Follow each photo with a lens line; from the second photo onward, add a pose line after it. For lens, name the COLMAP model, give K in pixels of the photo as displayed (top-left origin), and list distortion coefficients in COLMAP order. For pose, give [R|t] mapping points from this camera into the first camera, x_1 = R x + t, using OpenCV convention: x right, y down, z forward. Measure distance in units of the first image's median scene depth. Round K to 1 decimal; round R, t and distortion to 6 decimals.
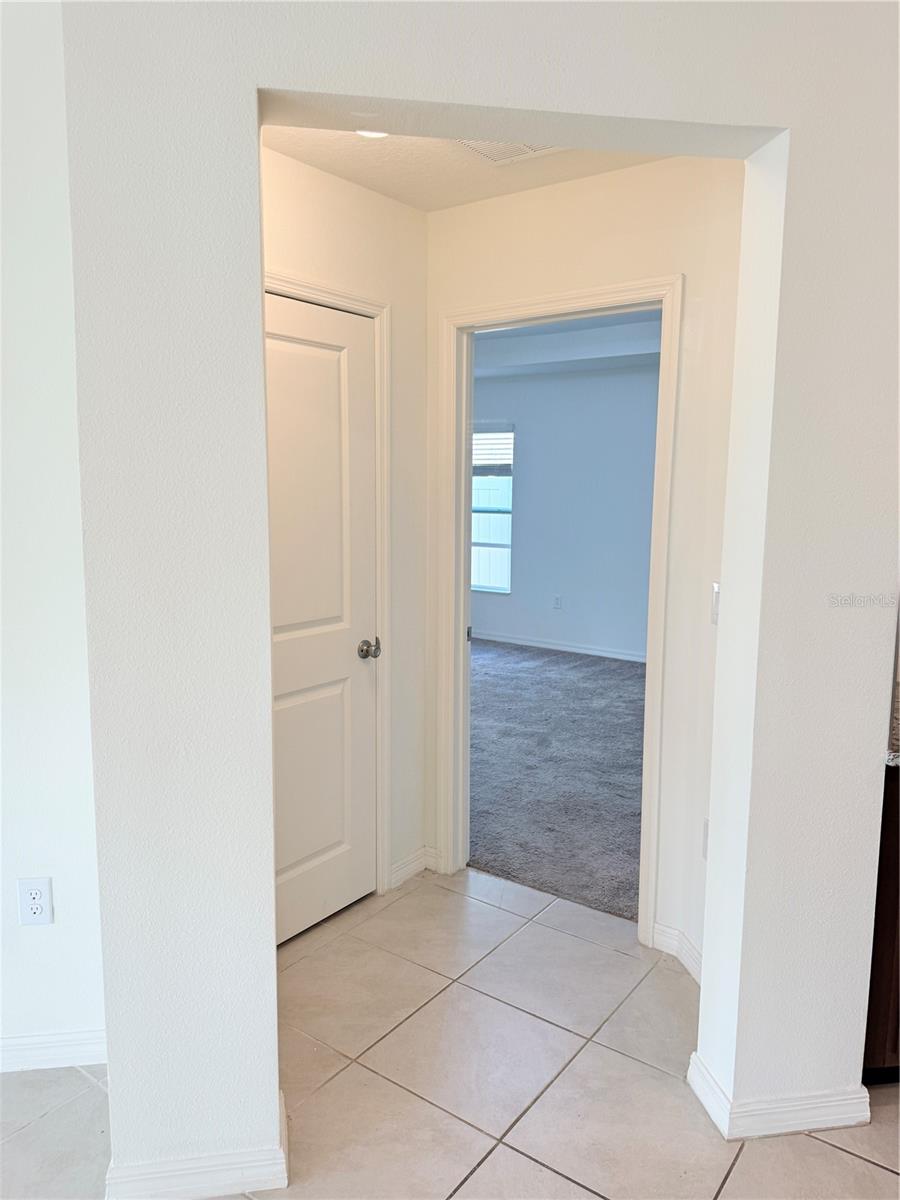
lens RADIAL K [[840.1, 0, 450.0], [0, 840.1, 600.0], [0, 0, 1]] dist [0.005649, 0.000223]
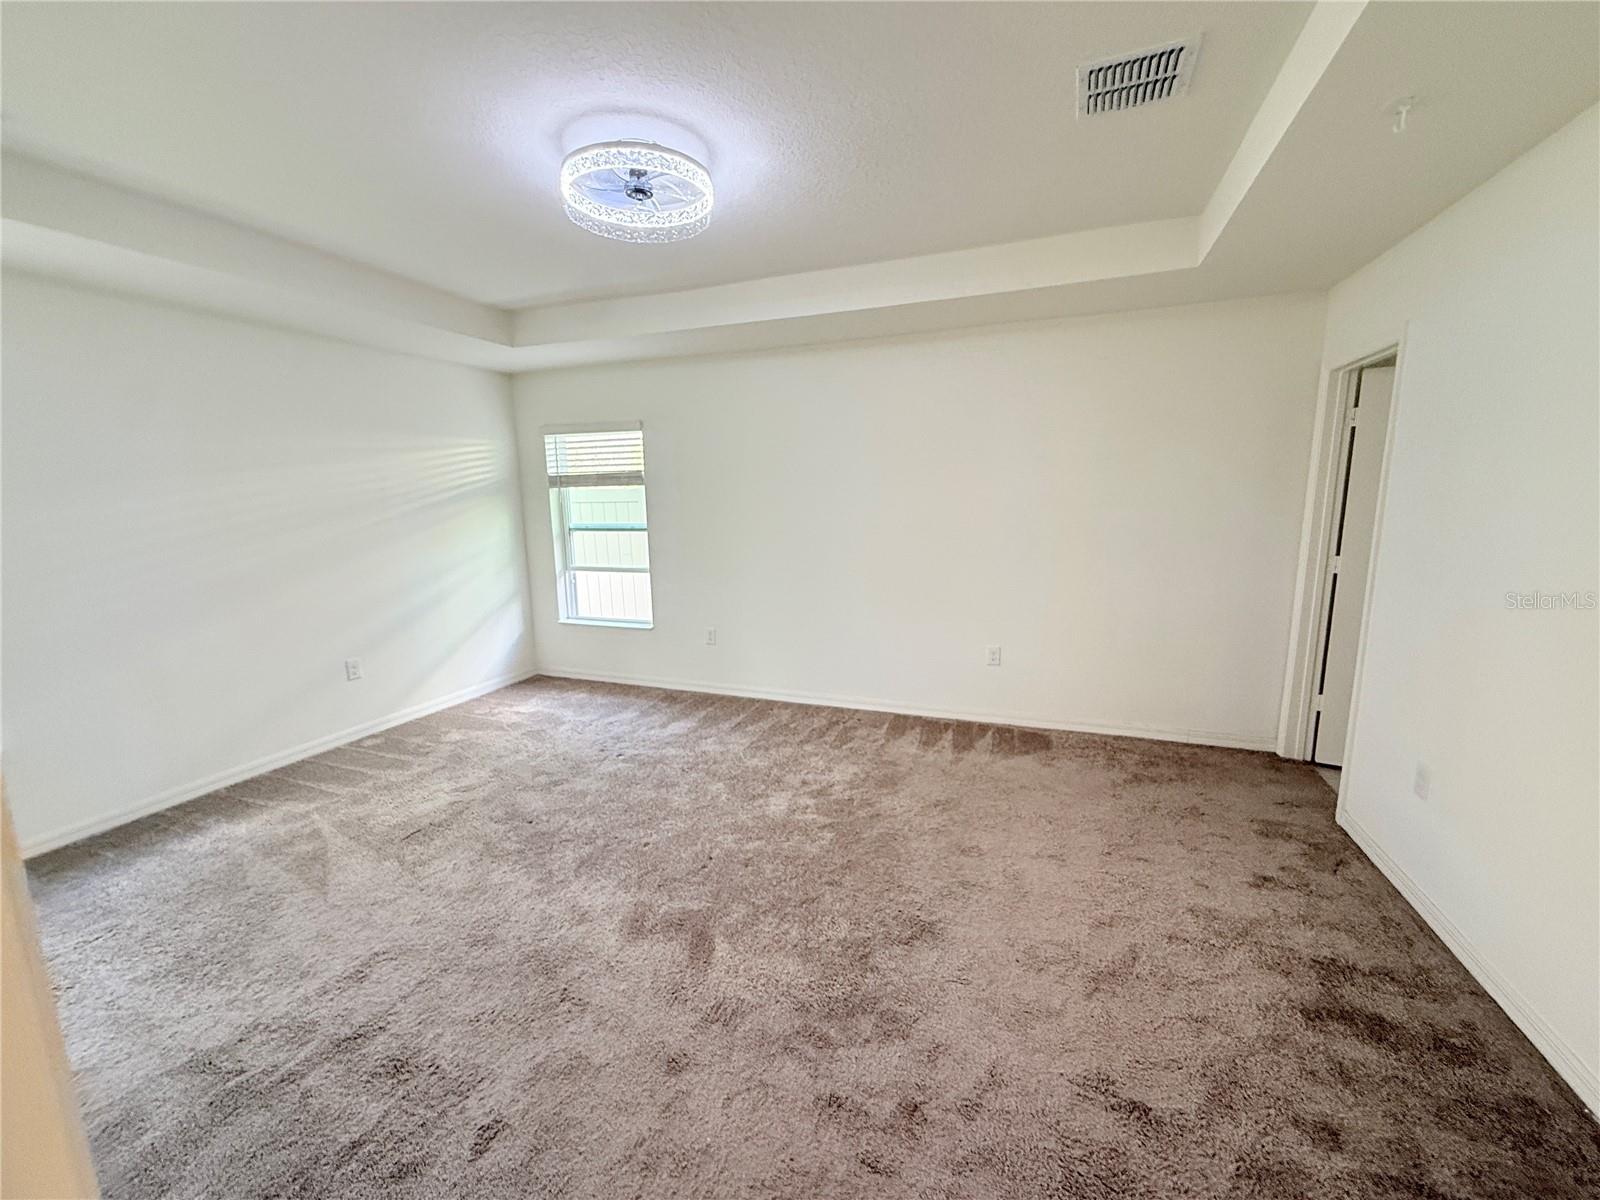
lens RADIAL K [[633.7, 0, 800.0], [0, 633.7, 600.0], [0, 0, 1]] dist [-0.011528, -0.000087]
pose [[0.963486, -0.069175, 0.258667, 0.061633], [0.061889, 0.997426, 0.036214, -0.058329], [-0.260506, -0.018883, 0.965287, 0.431023]]
